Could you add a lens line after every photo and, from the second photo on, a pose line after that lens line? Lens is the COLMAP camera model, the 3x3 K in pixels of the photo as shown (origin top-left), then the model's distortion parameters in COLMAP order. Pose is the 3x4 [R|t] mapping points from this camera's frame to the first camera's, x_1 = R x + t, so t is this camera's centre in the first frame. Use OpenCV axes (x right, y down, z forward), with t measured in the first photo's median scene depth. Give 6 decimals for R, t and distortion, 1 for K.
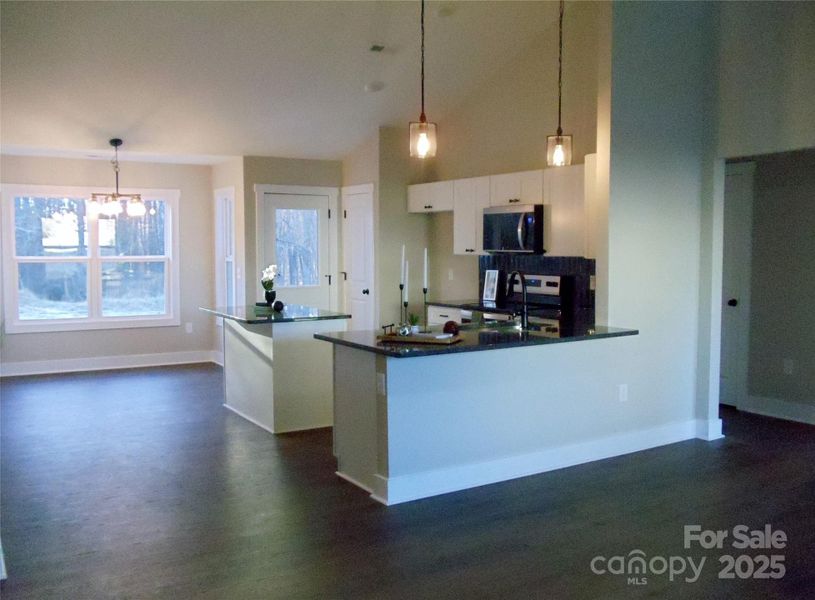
lens RADIAL K [[773.2, 0, 426.4], [0, 773.2, 297.0], [0, 0, 1]] dist [-0.060068, 0.008547]
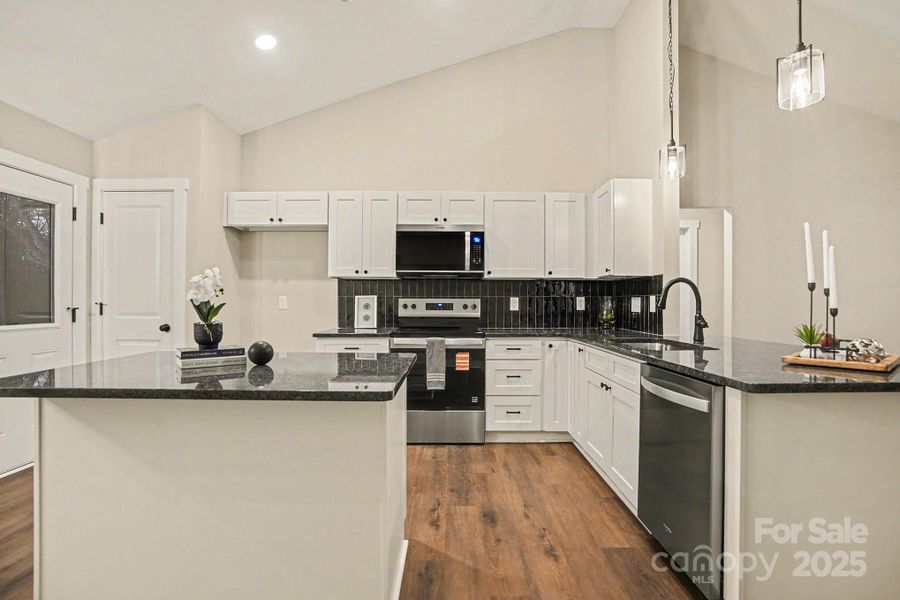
lens RADIAL K [[429.5, 0, 450.0], [0, 429.5, 300.0], [0, 0, 1]] dist [-0.042635, 0.000028]
pose [[0.557240, 0.007380, 0.830319, -0.299746], [0.046118, 0.998142, -0.039821, -0.004199], [-0.829070, 0.060483, 0.555864, 0.667850]]
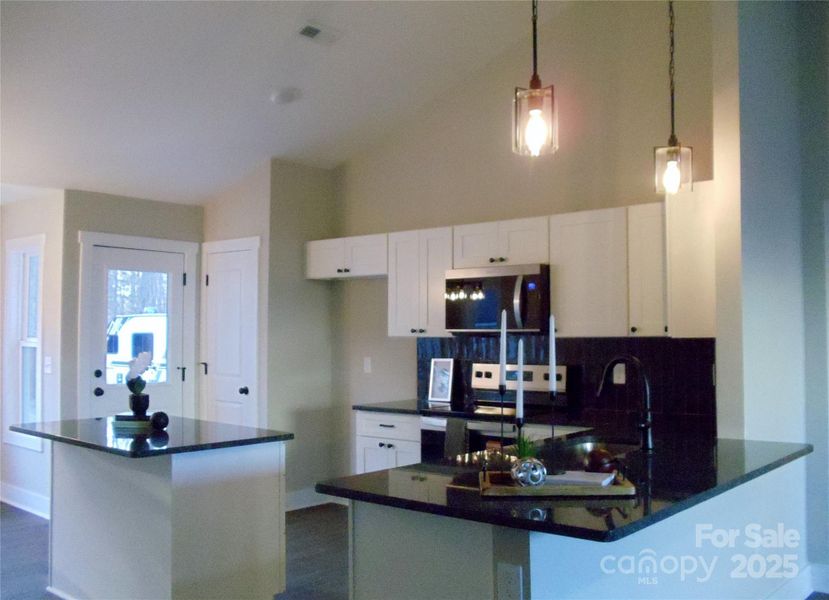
lens RADIAL K [[796.3, 0, 418.5], [0, 796.3, 273.9], [0, 0, 1]] dist [-0.044464, 0.002403]
pose [[0.960644, 0.023480, 0.276789, -0.150071], [0.016018, 0.990081, -0.139583, -0.010101], [-0.277321, 0.138524, 0.950739, 0.309517]]
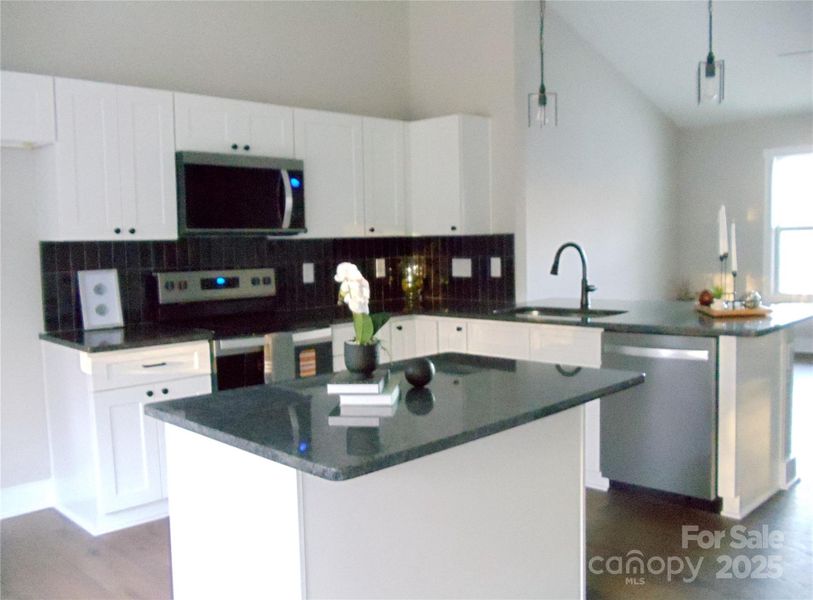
lens RADIAL K [[771.3, 0, 425.3], [0, 771.3, 297.0], [0, 0, 1]] dist [-0.060068, 0.008547]
pose [[-0.207925, -0.071828, 0.975504, -0.482776], [0.075292, 0.993166, 0.089176, -0.048342], [-0.975243, 0.091989, -0.201096, 0.939716]]
